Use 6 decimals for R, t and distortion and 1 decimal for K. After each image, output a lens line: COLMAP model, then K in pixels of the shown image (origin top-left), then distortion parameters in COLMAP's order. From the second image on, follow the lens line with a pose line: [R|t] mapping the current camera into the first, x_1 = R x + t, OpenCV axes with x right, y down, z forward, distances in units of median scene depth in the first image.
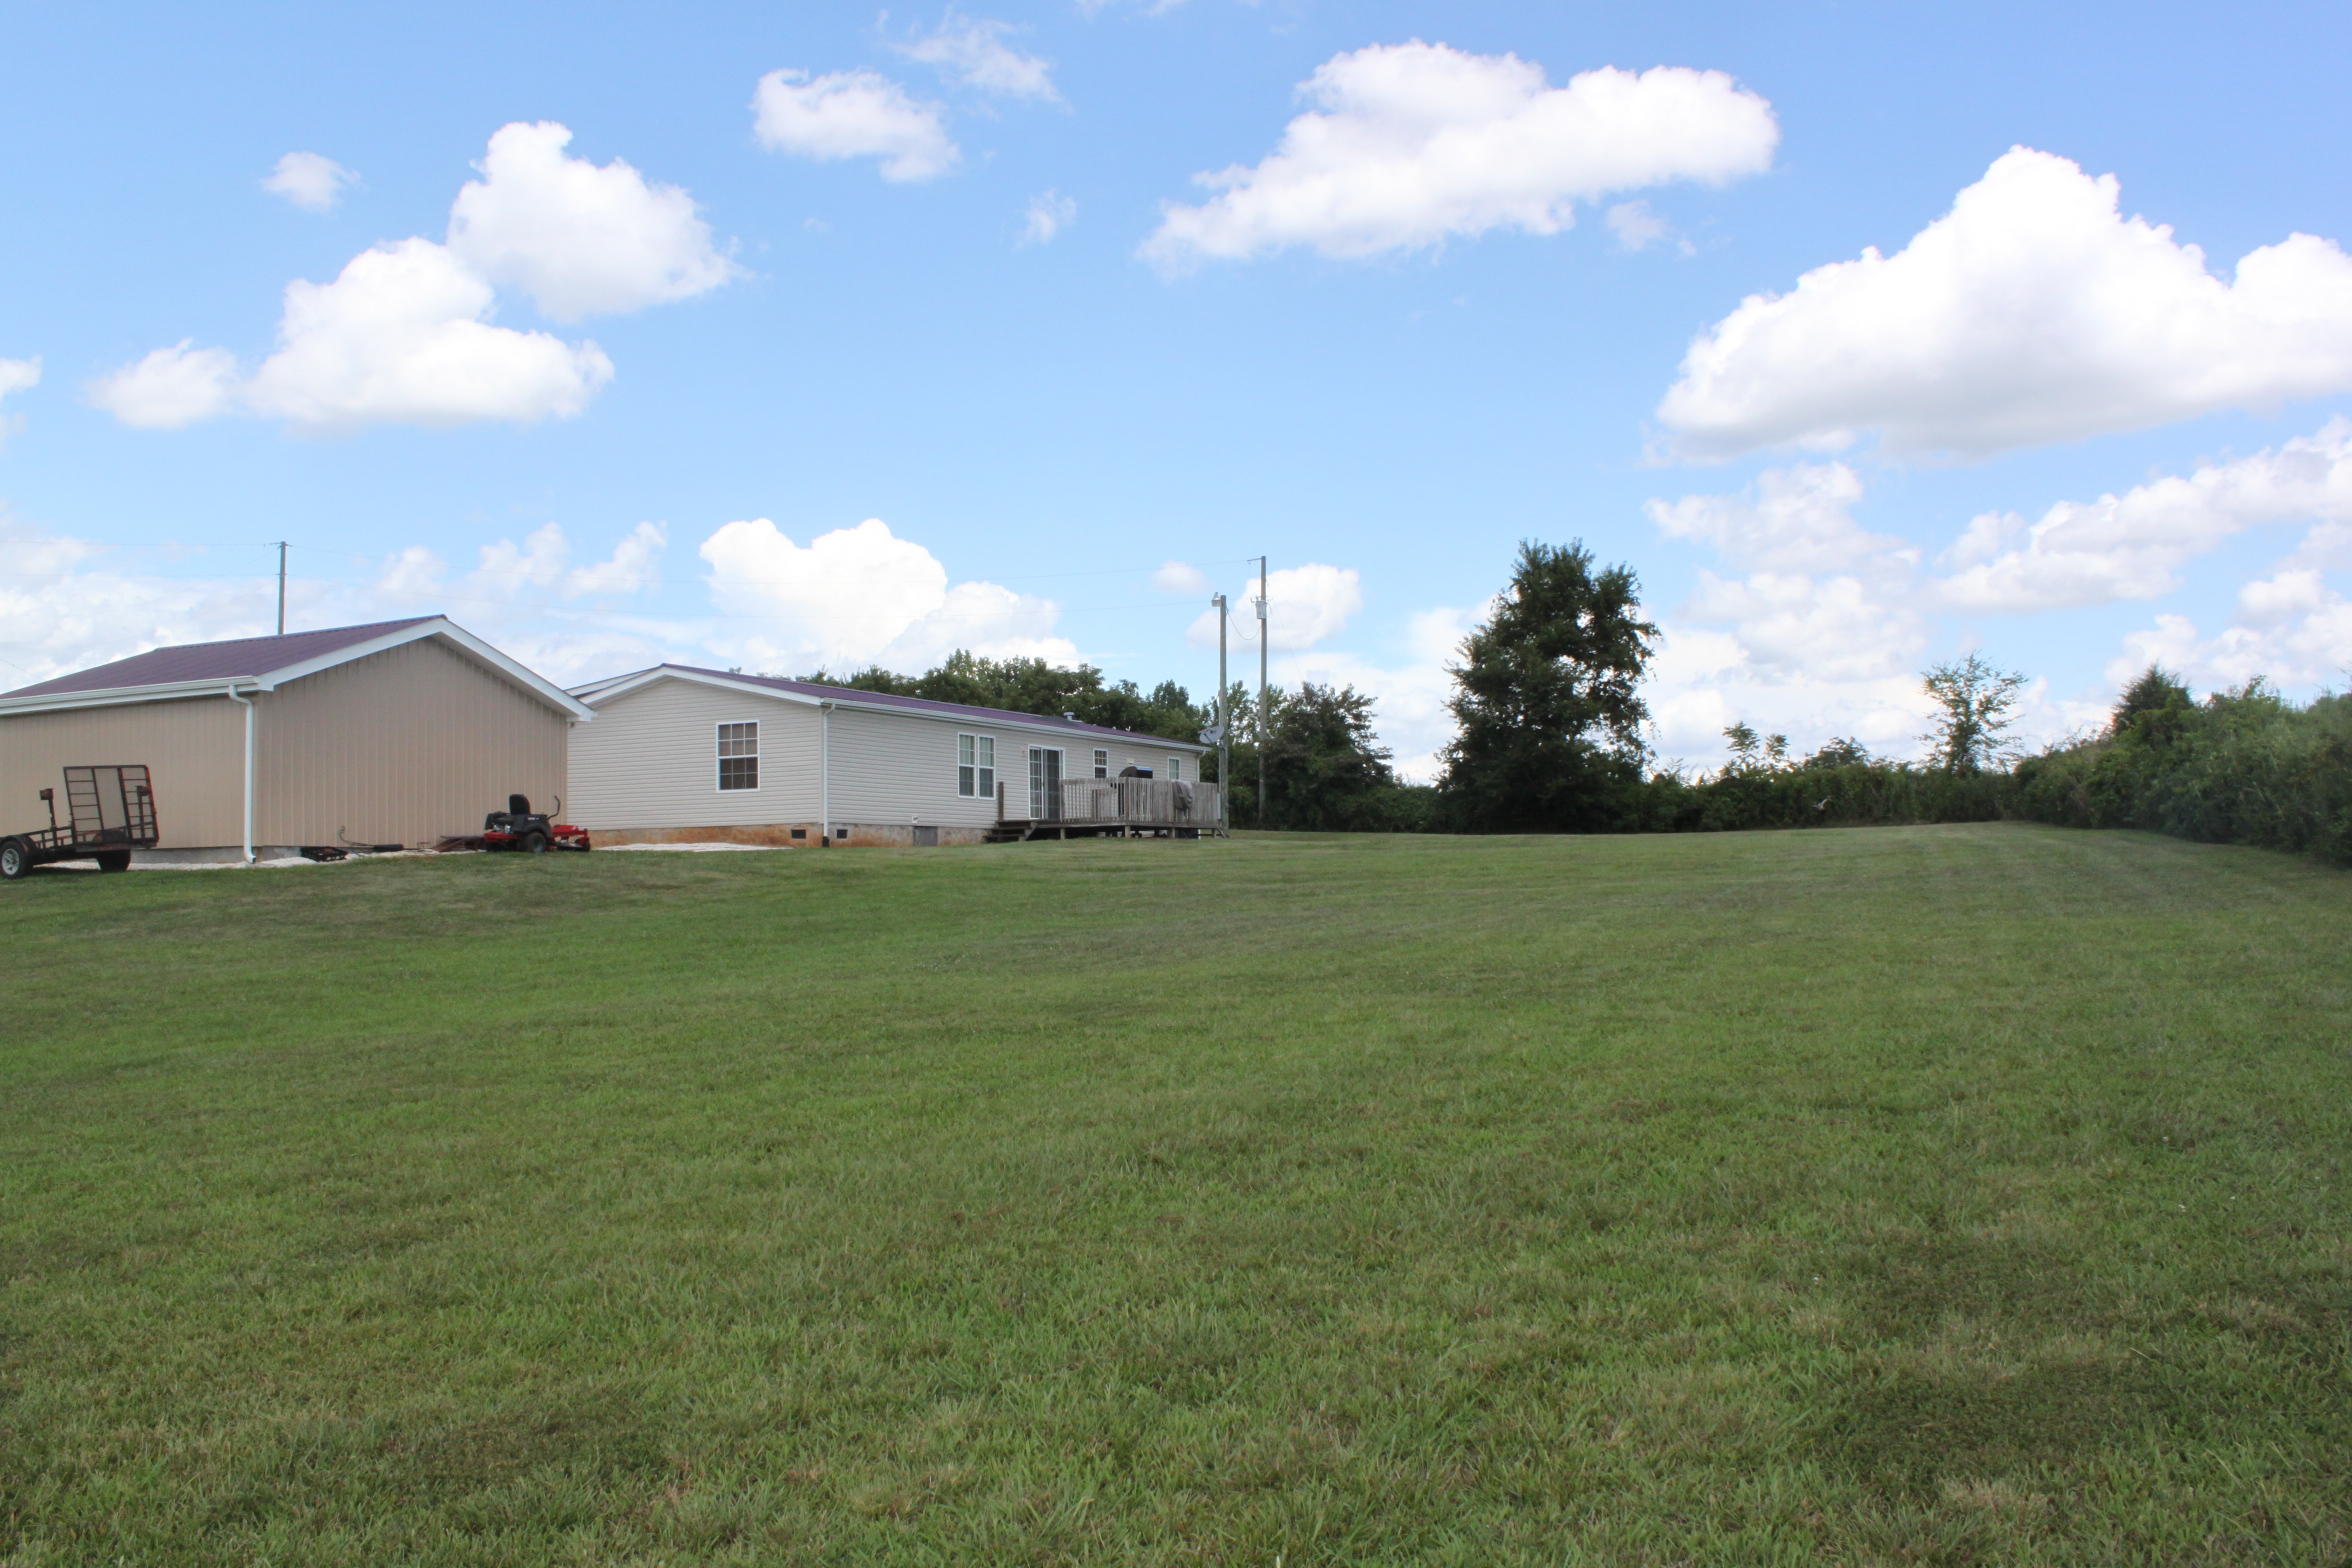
lens RADIAL K [[1990.7, 0, 1176.7], [0, 1990.7, 791.4], [0, 0, 1]] dist [-0.002674, -0.001198]
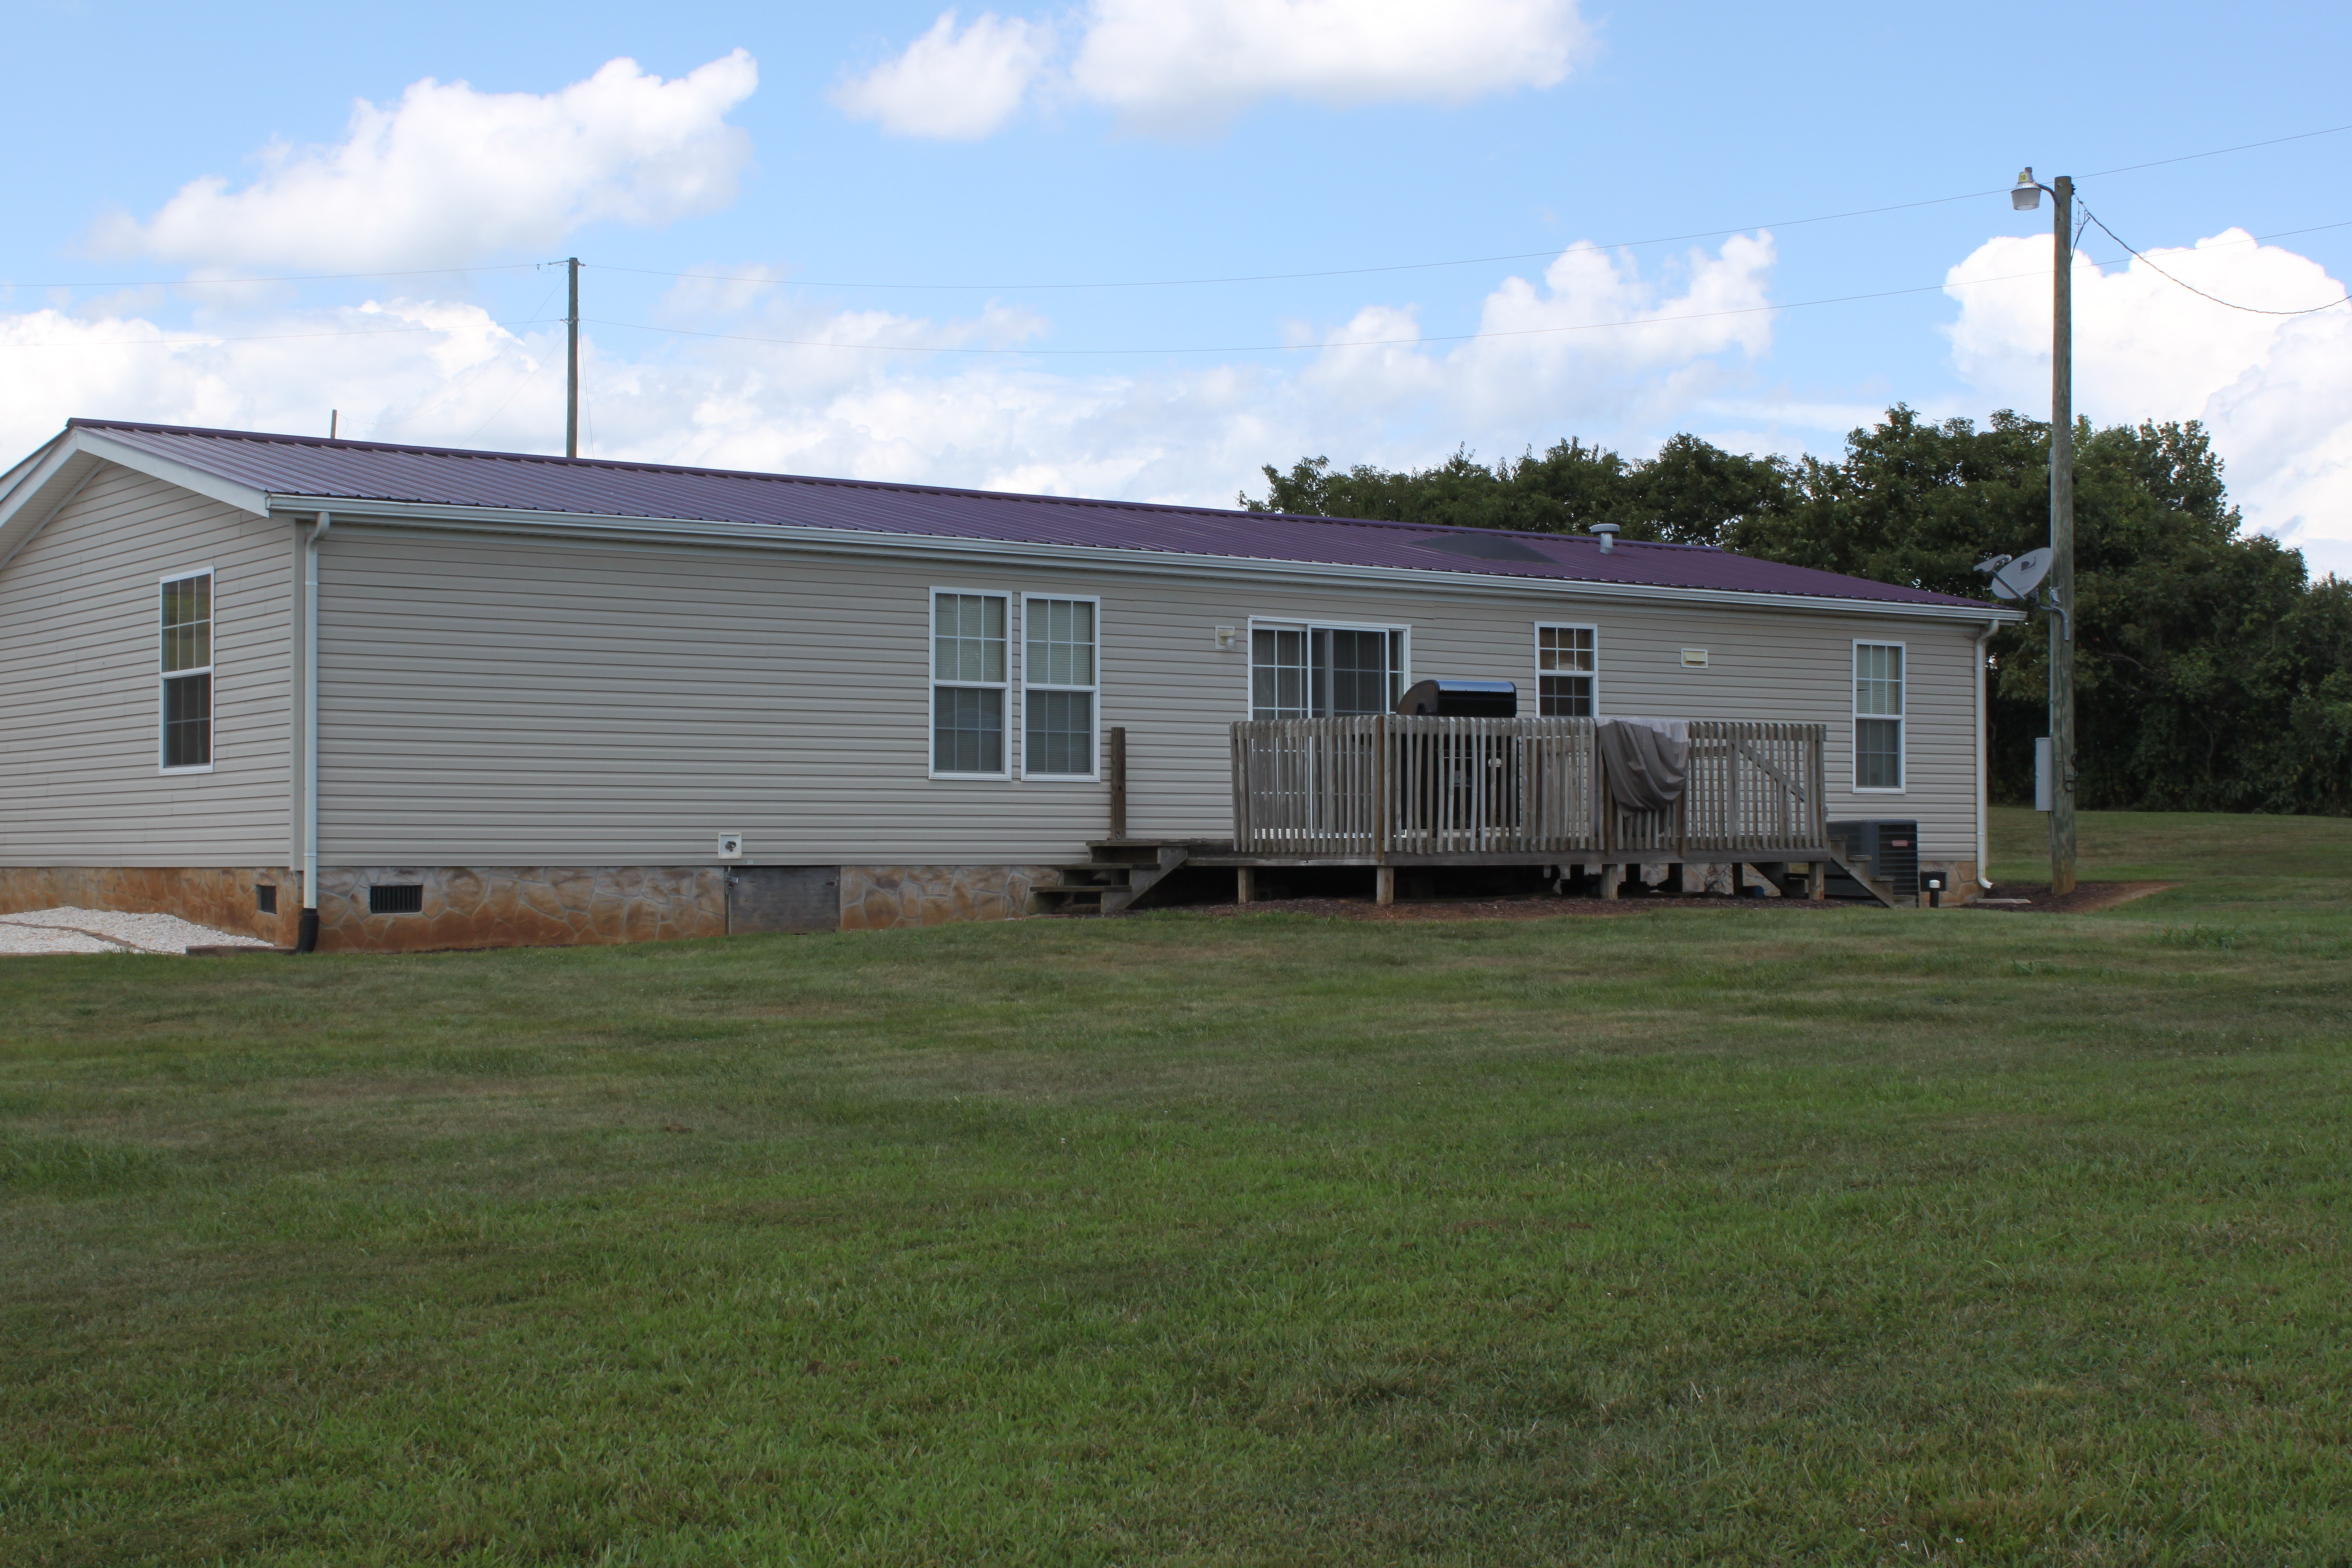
lens RADIAL K [[3256.7, 0, 1173.1], [0, 3256.7, 780.4], [0, 0, 1]] dist [-0.000799, 0.000000]
pose [[0.887991, 0.003391, -0.459849, 0.181046], [0.010134, 0.999586, 0.026939, -0.010986], [0.459750, -0.028581, 0.887589, 0.509948]]
